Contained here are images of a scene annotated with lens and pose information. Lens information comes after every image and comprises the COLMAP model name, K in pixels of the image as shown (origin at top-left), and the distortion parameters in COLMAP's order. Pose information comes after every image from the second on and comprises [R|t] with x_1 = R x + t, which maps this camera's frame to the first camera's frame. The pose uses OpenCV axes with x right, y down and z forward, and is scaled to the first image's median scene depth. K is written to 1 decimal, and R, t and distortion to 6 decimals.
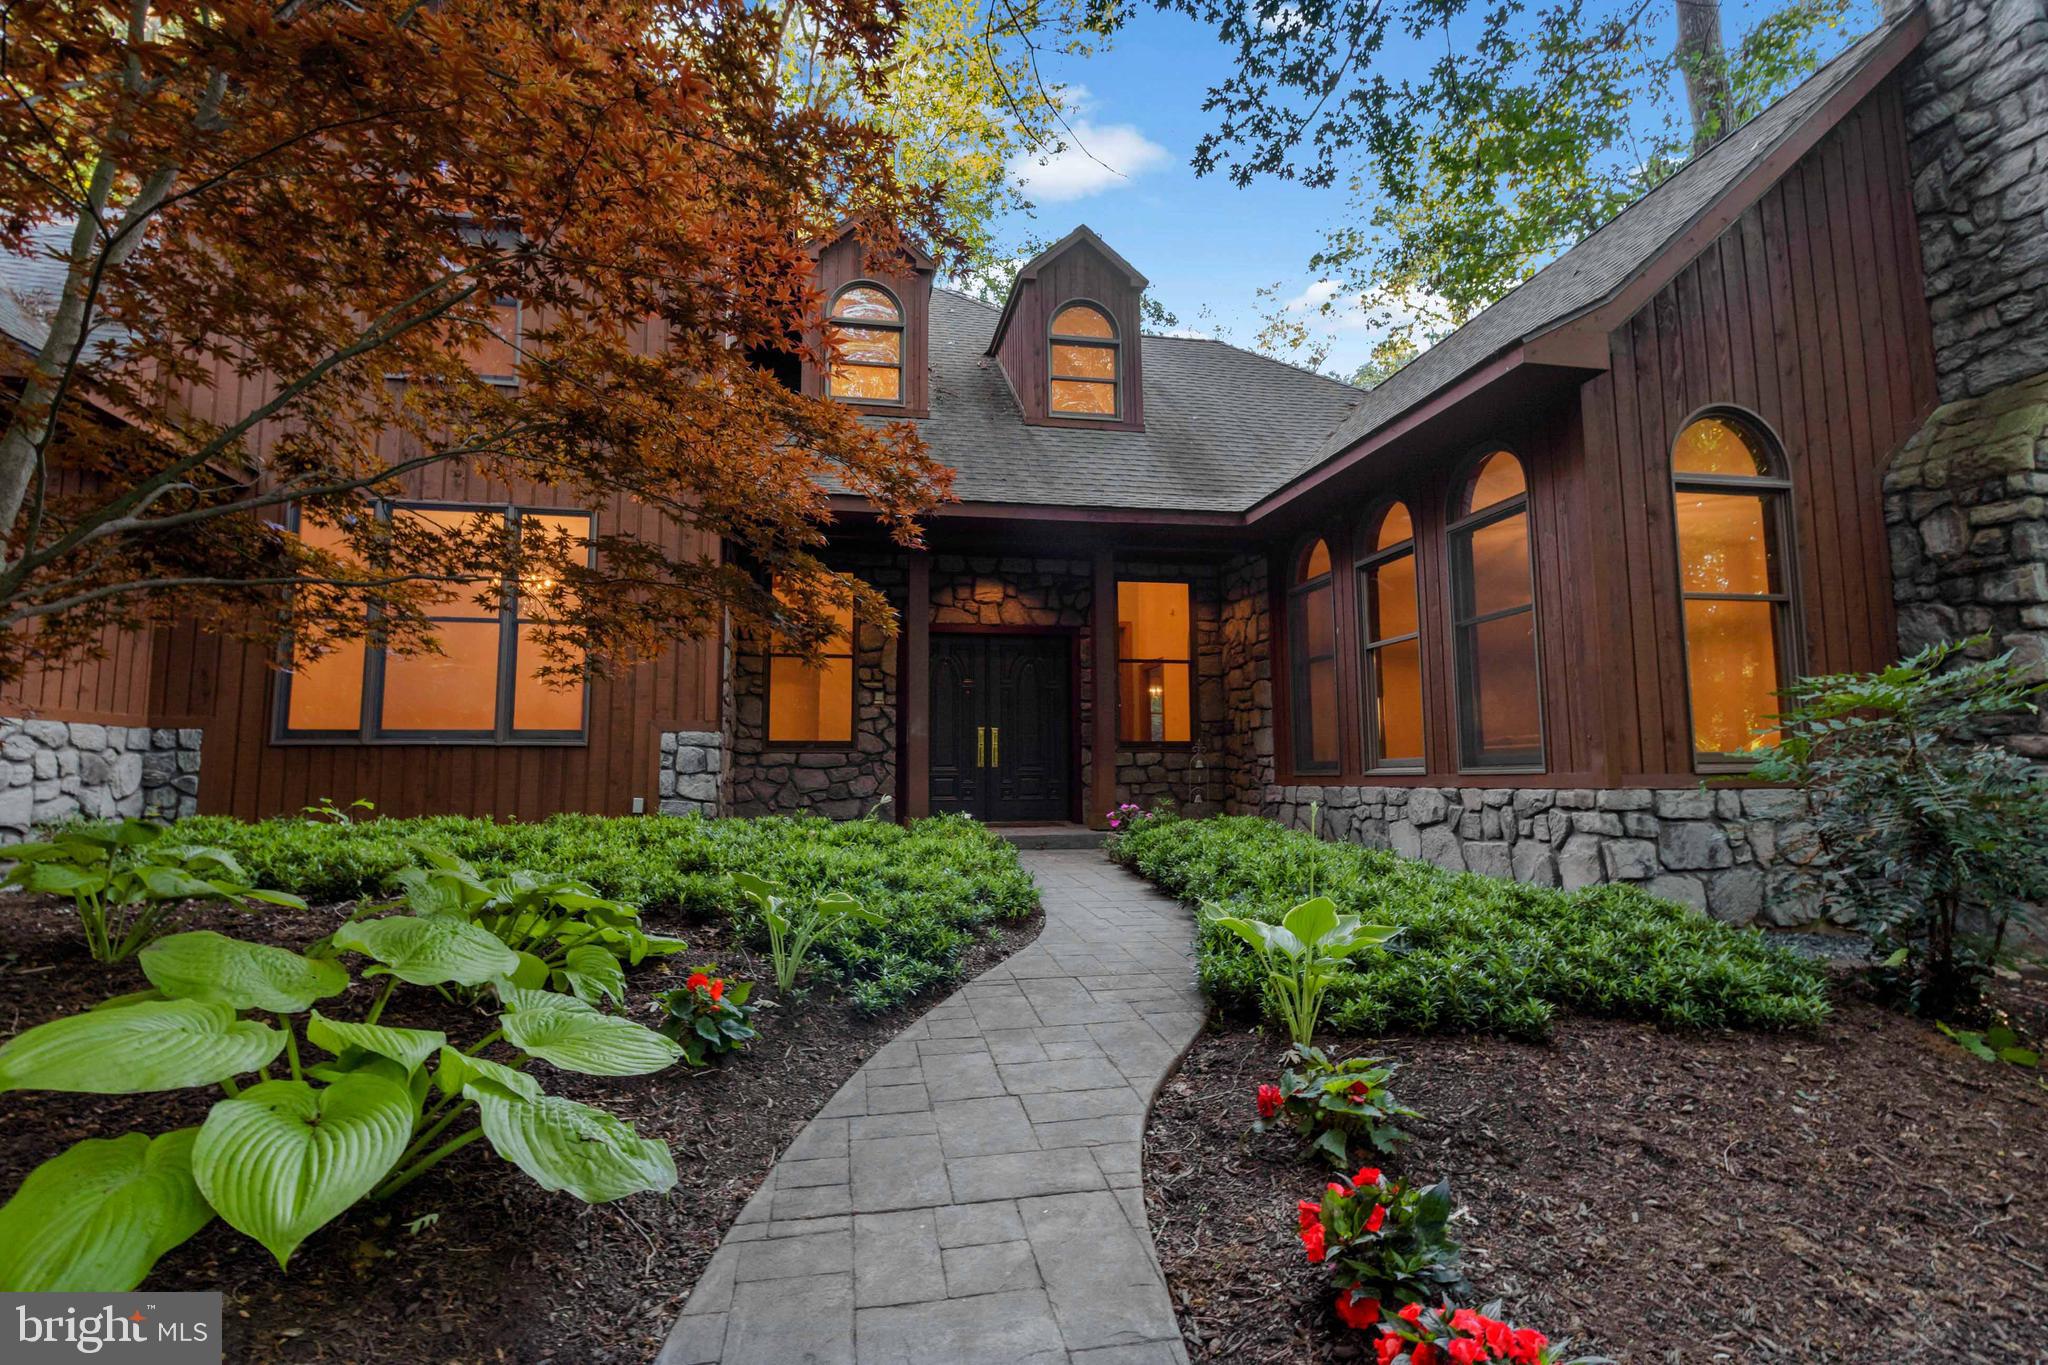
lens RADIAL K [[927.6, 0, 980.1], [0, 927.6, 665.9], [0, 0, 1]] dist [0.002648, 0.000017]
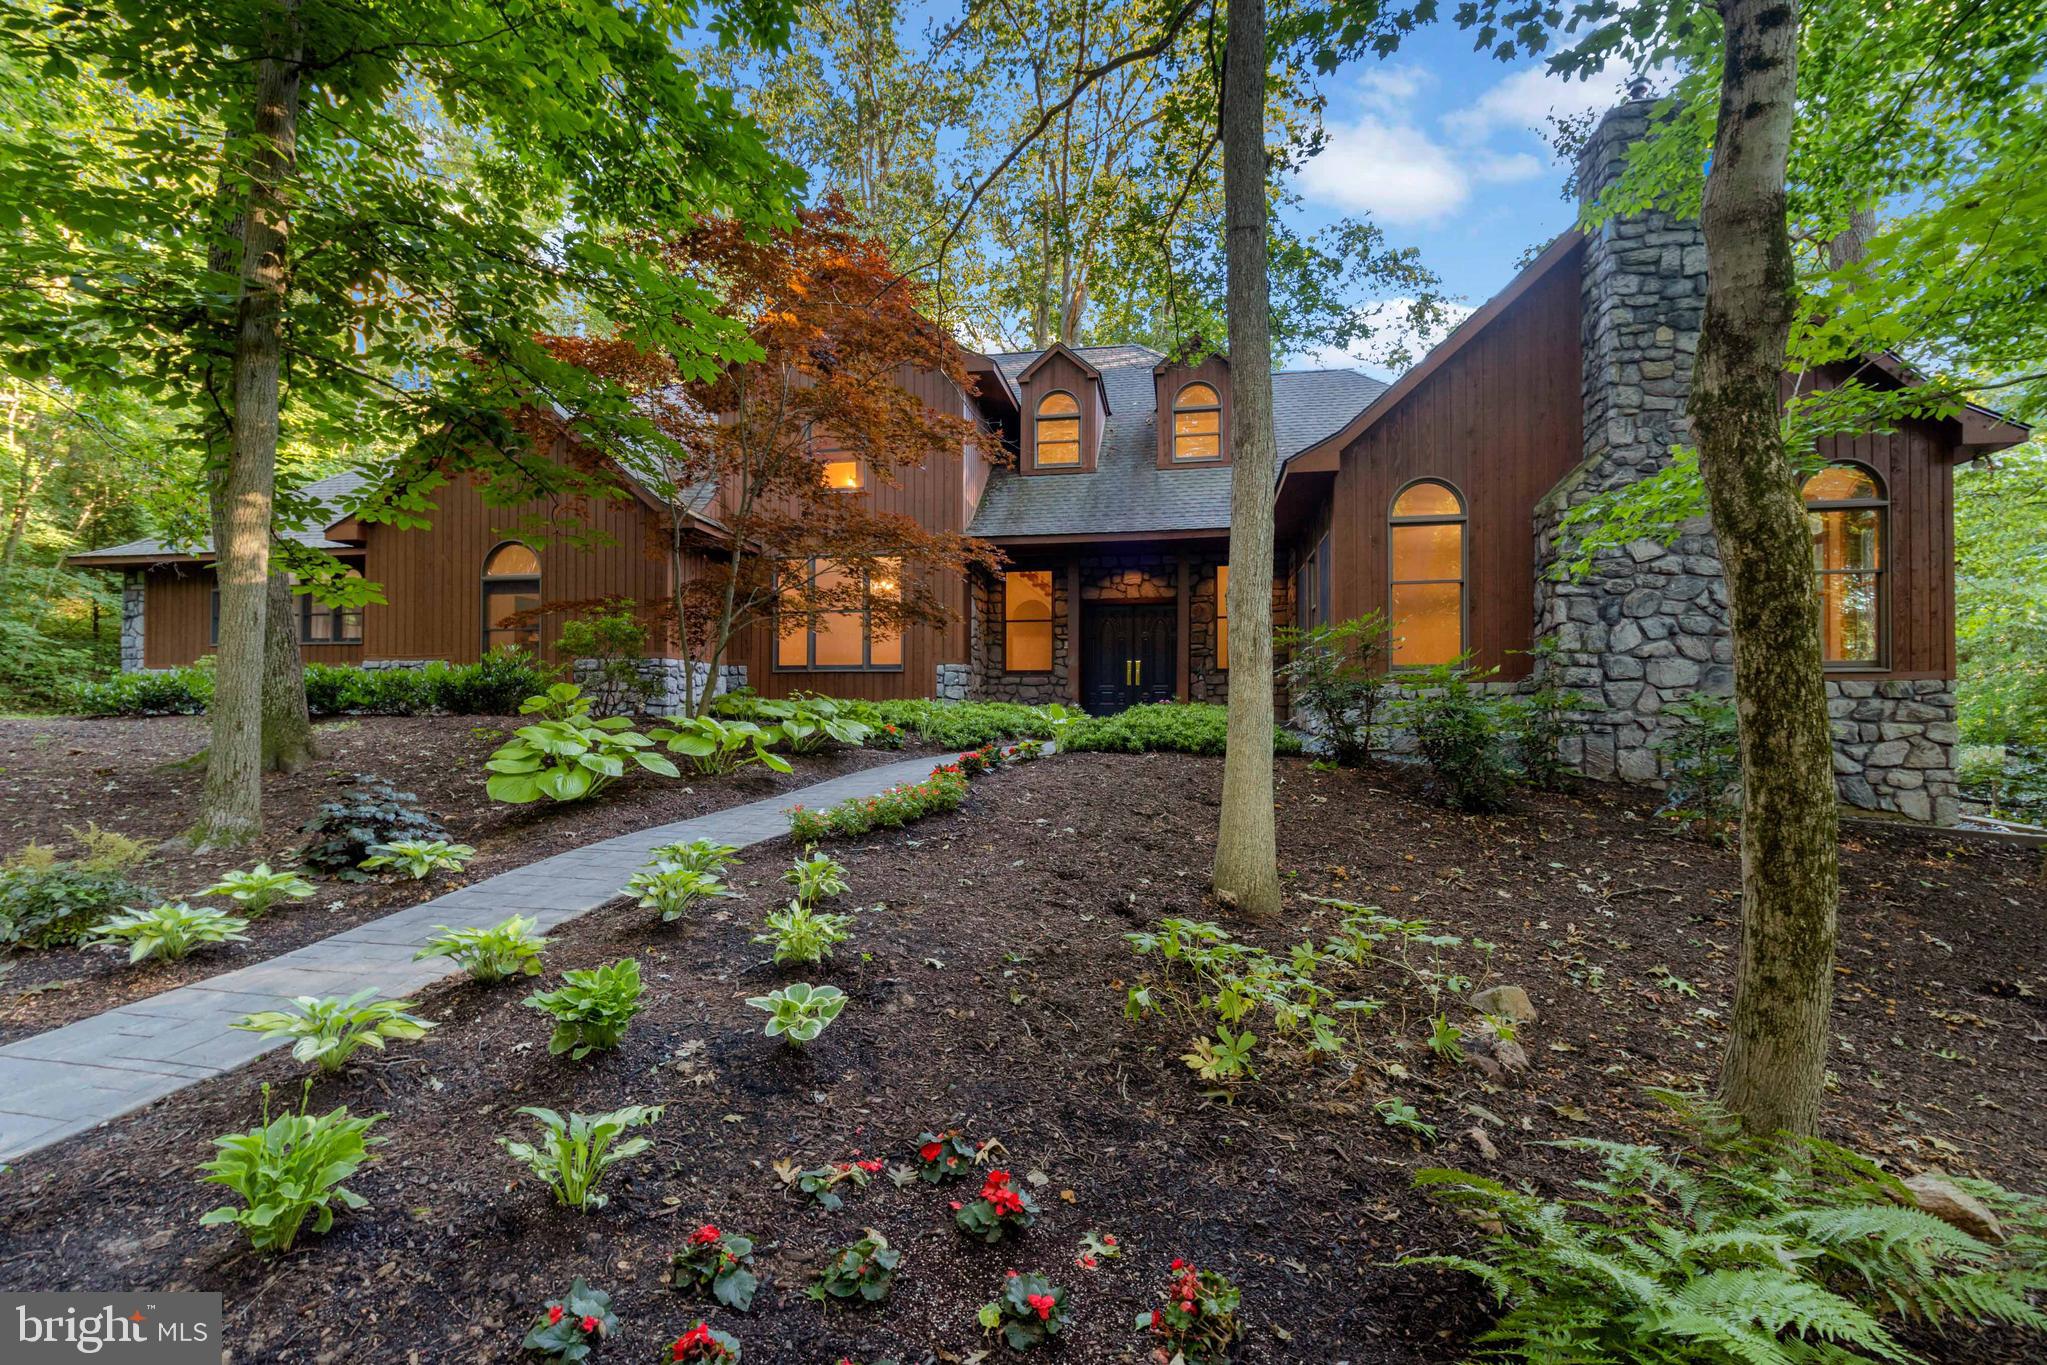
lens RADIAL K [[927.1, 0, 1026.9], [0, 927.1, 684.2], [0, 0, 1]] dist [0.002648, 0.000017]
pose [[0.935224, -0.007081, -0.353986, 0.414588], [0.034020, 0.996971, 0.069938, -0.014326], [0.352419, -0.077450, 0.932632, -0.604582]]
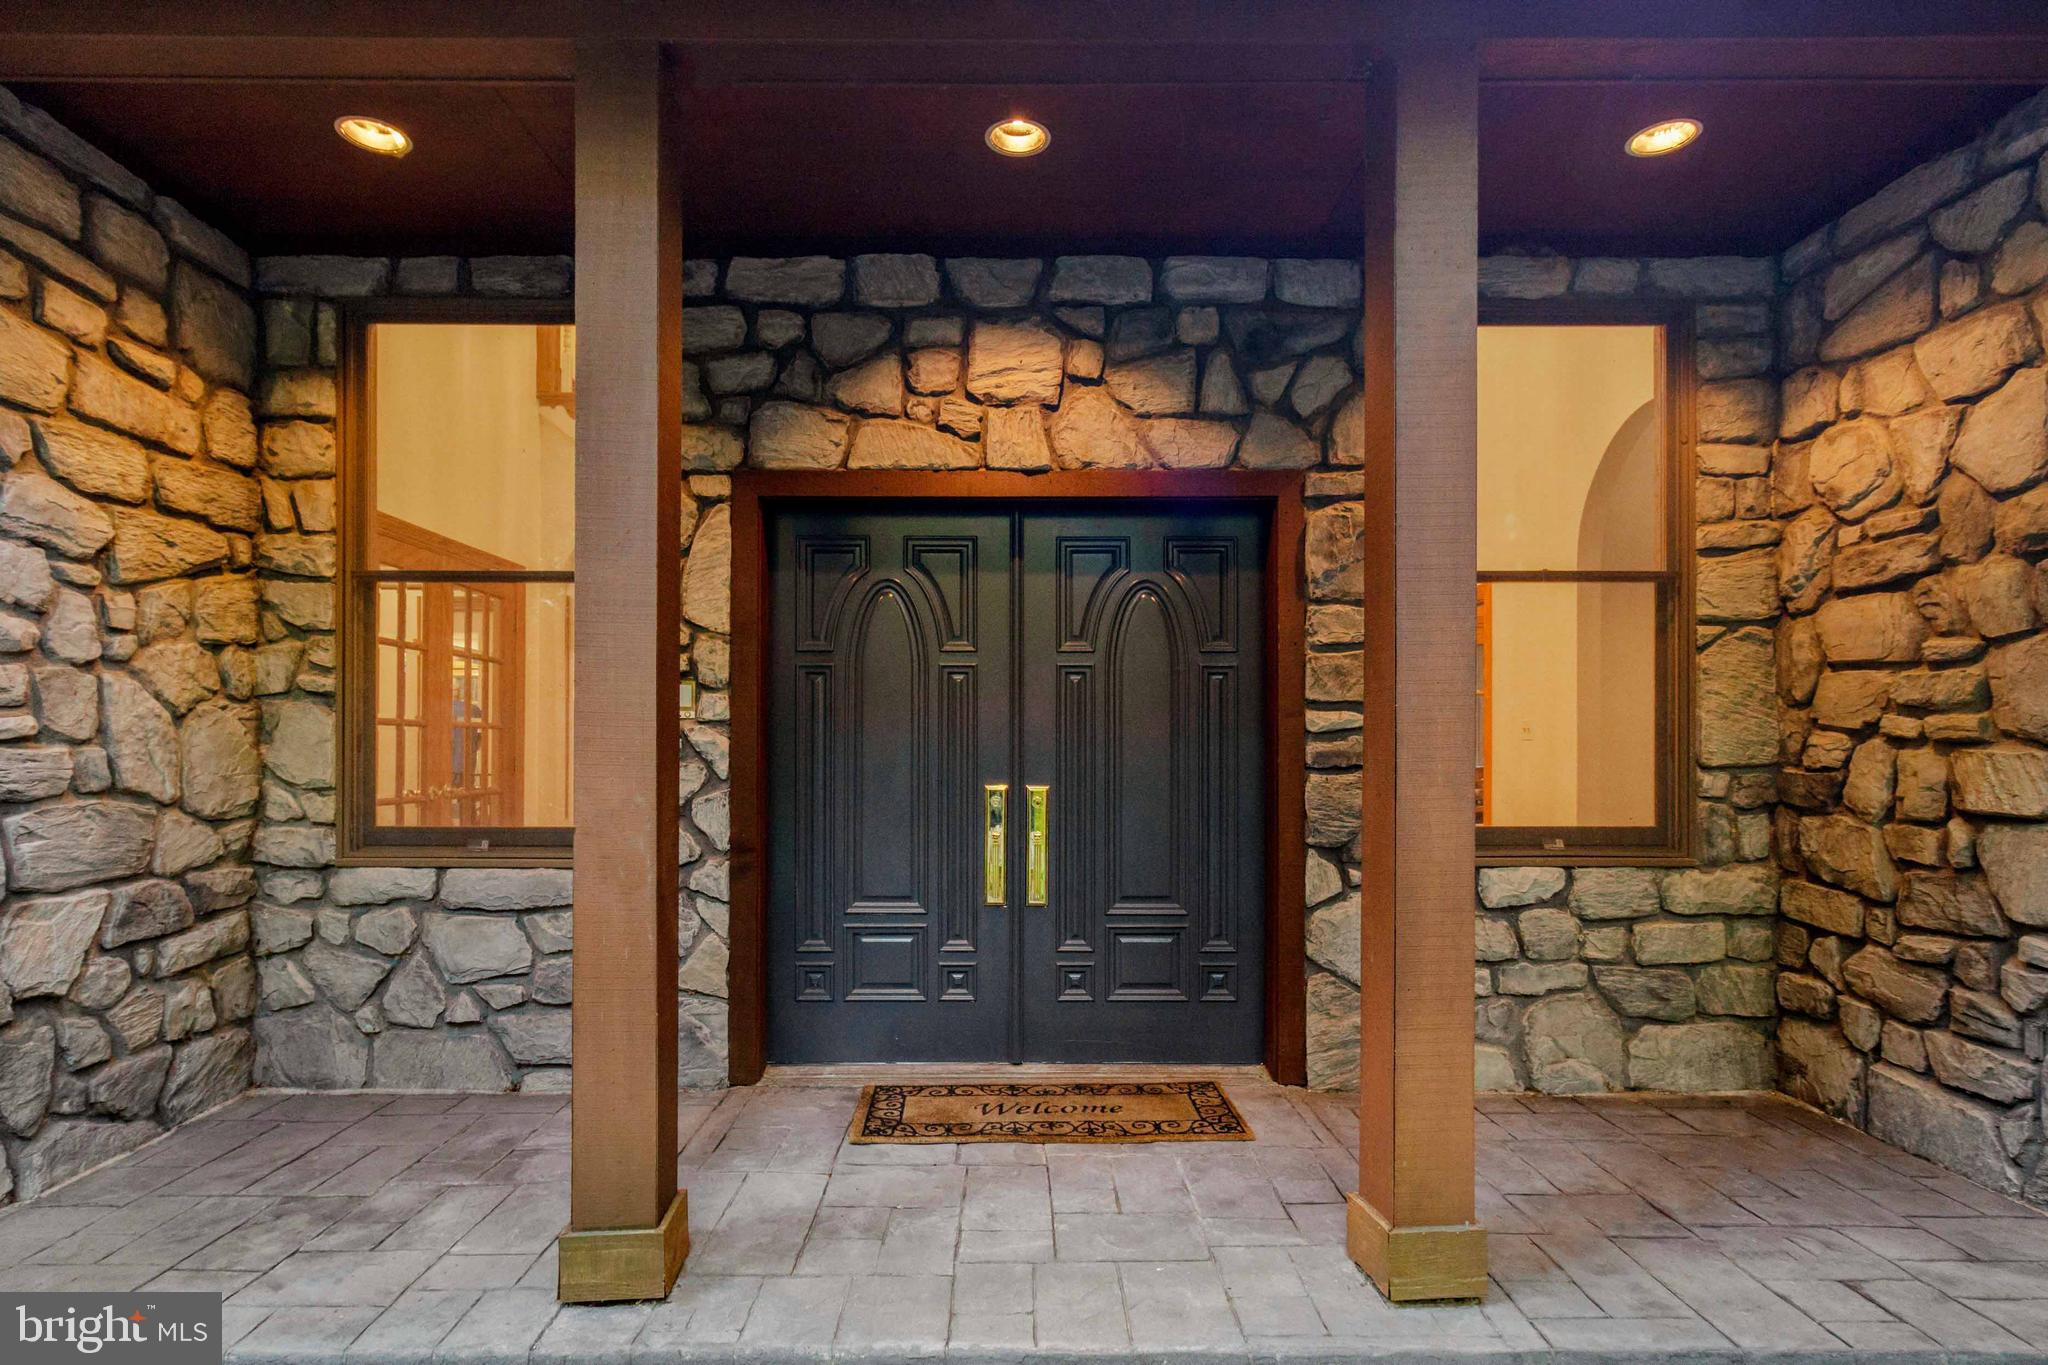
lens RADIAL K [[927.6, 0, 1056.1], [0, 927.6, 716.5], [0, 0, 1]] dist [0.002648, 0.000017]
pose [[0.989402, 0.001112, -0.145195, 0.070882], [0.013790, 0.994731, 0.101591, 0.008199], [0.144543, -0.102517, 0.984174, 0.679024]]
